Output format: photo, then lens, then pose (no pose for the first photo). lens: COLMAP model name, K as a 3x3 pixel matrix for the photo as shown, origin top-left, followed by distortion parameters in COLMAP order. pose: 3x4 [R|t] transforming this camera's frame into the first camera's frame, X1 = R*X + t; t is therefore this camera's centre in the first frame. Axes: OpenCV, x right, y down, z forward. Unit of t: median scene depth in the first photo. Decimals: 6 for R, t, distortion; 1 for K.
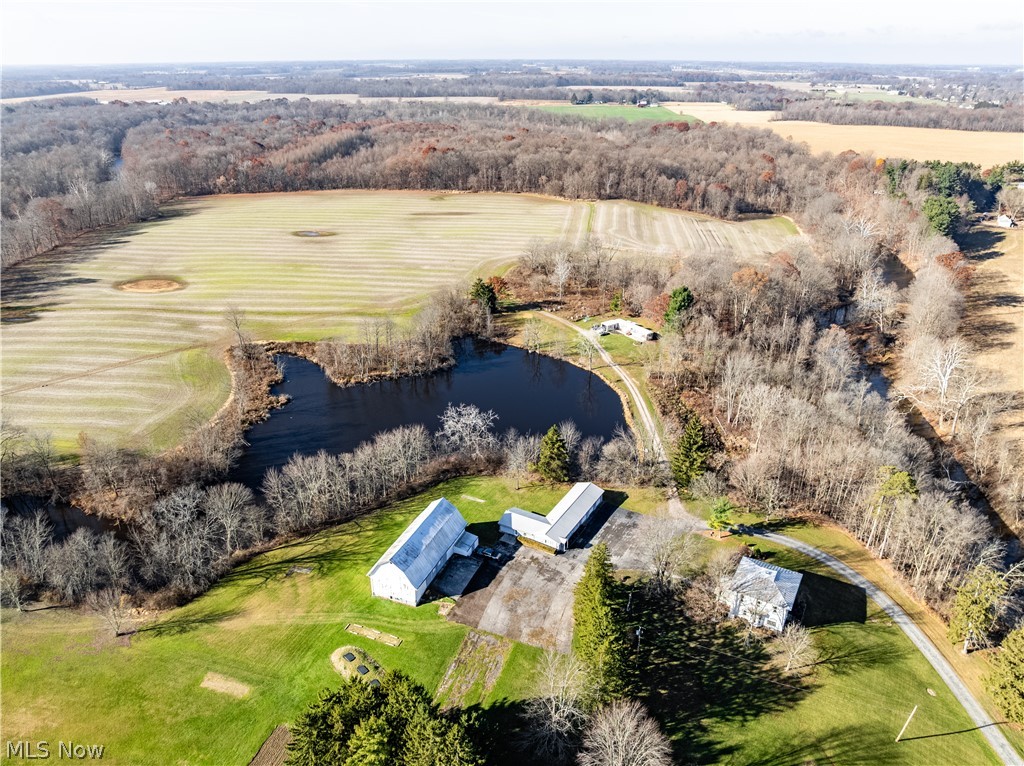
lens RADIAL K [[721.3, 0, 512.0], [0, 721.3, 383.0], [0, 0, 1]] dist [-0.039083, 0.007171]
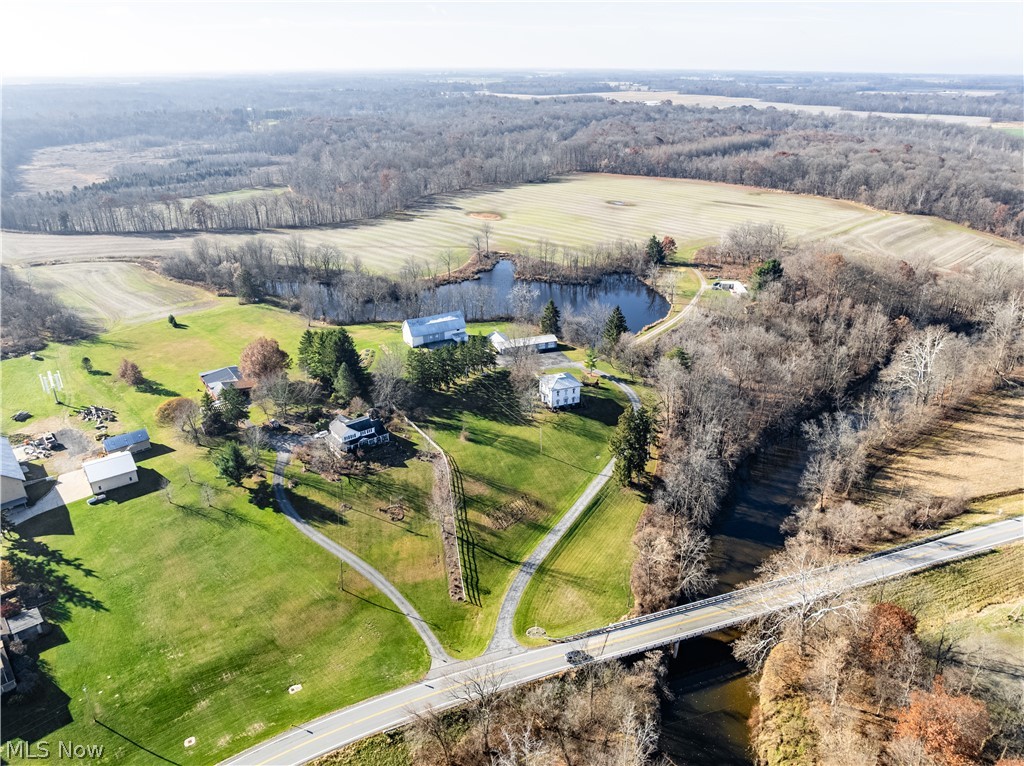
lens RADIAL K [[721.3, 0, 512.0], [0, 721.3, 383.0], [0, 0, 1]] dist [-0.039083, 0.007171]
pose [[0.779208, 0.258473, -0.570988, 0.437060], [-0.264616, 0.961500, 0.074136, 0.065825], [0.568167, 0.093325, 0.817604, -0.159138]]
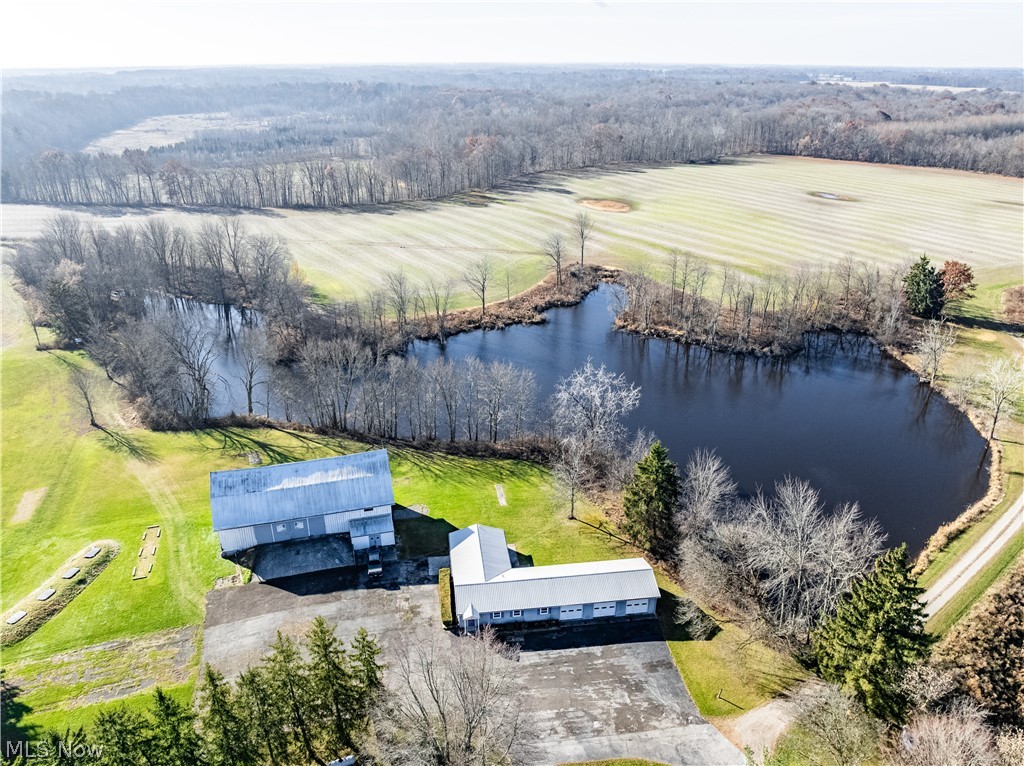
lens RADIAL K [[721.3, 0, 512.0], [0, 721.3, 383.0], [0, 0, 1]] dist [-0.039083, 0.007171]
pose [[0.611608, 0.329426, -0.719315, 0.162896], [-0.333934, 0.931722, 0.142770, -0.009081], [0.717233, 0.152884, 0.679855, 0.255125]]
